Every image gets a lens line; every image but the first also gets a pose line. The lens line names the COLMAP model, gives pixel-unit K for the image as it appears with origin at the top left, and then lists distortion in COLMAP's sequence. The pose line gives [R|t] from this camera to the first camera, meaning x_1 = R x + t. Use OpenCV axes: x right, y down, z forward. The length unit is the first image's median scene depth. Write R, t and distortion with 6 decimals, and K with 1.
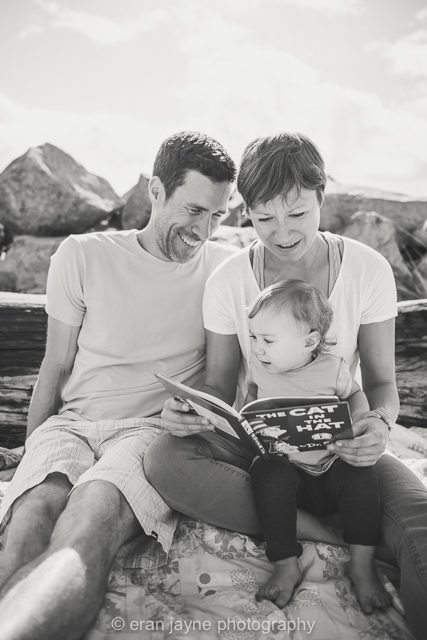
lens RADIAL K [[640.0, 0, 196.7], [0, 640.0, 319.5], [0, 0, 1]] dist [0.033880, 0.000000]
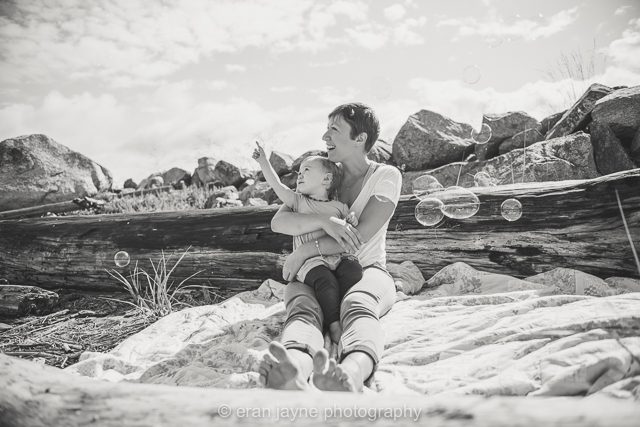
lens RADIAL K [[459.3, 0, 309.6], [0, 459.3, 216.6], [0, 0, 1]] dist [-0.041639, -0.009358]
pose [[0.752615, -0.093435, -0.651798, 0.261274], [0.053642, 0.995291, -0.080736, 0.053144], [0.656272, 0.025800, 0.754083, 0.010361]]
